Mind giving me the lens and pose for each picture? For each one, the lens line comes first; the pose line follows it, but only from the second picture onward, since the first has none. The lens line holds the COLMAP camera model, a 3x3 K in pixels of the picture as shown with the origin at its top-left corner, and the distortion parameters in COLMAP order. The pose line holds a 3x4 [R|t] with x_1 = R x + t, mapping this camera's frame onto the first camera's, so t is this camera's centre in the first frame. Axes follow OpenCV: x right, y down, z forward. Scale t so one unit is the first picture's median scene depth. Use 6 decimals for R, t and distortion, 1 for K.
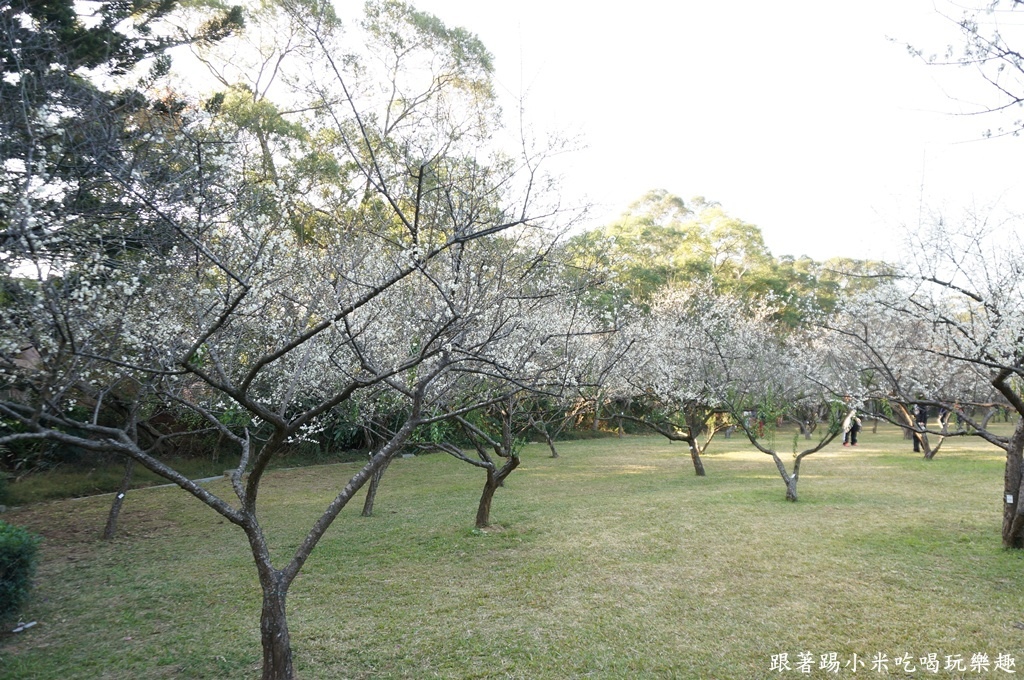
lens RADIAL K [[730.5, 0, 512.0], [0, 730.5, 340.0], [0, 0, 1]] dist [-0.003095, 0.001278]
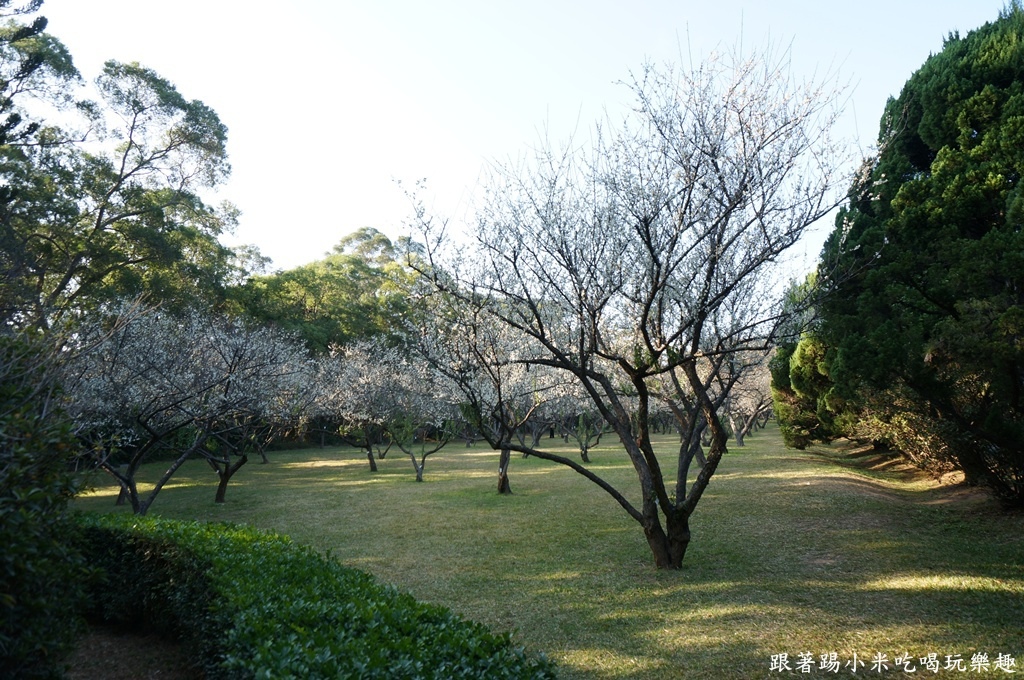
lens RADIAL K [[730.5, 0, 512.0], [0, 730.5, 340.0], [0, 0, 1]] dist [-0.003095, 0.001278]
pose [[0.925135, 0.044914, 0.376971, -0.027432], [-0.037998, 0.998946, -0.025767, -0.029748], [-0.377731, 0.009514, 0.925867, -0.277025]]
